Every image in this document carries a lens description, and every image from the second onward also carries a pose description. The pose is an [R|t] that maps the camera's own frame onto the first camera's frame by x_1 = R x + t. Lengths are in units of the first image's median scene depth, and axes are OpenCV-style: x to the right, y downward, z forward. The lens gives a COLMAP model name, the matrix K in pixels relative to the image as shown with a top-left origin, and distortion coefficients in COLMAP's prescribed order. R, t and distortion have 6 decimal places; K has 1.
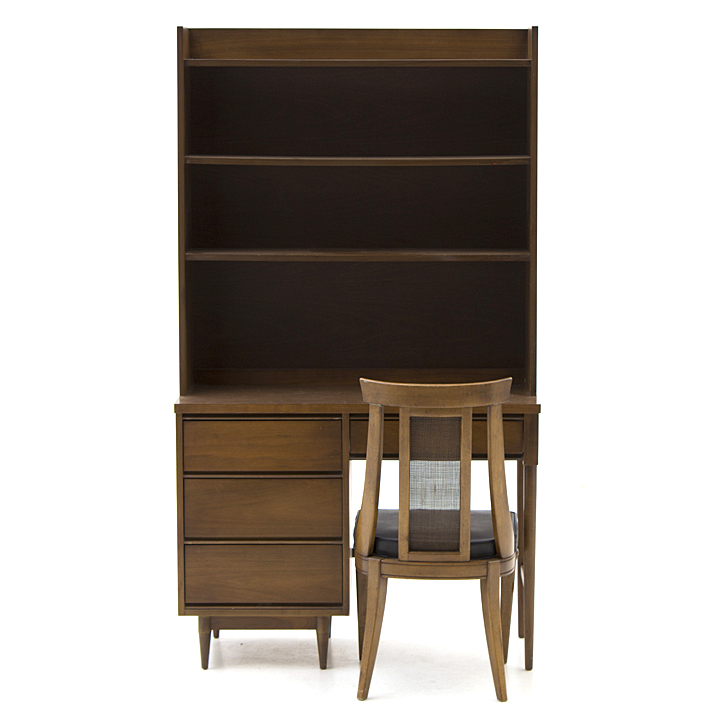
lens RADIAL K [[2240.4, 0, 364.2], [0, 2240.4, 359.6], [0, 0, 1]] dist [0.051735, 0.000000]
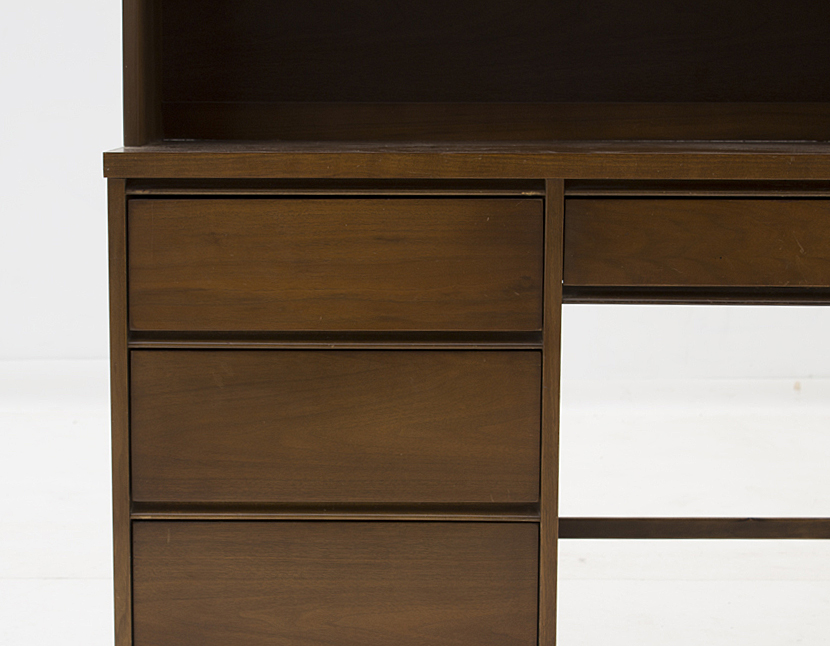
lens RADIAL K [[1849.2, 0, 408.7], [0, 1849.2, 364.9], [0, 0, 1]] dist [0.019181, 0.000000]
pose [[0.999692, 0.005789, 0.024143, -0.040302], [-0.006044, 0.999927, 0.010489, 0.052050], [-0.024081, -0.010632, 0.999653, 0.682260]]
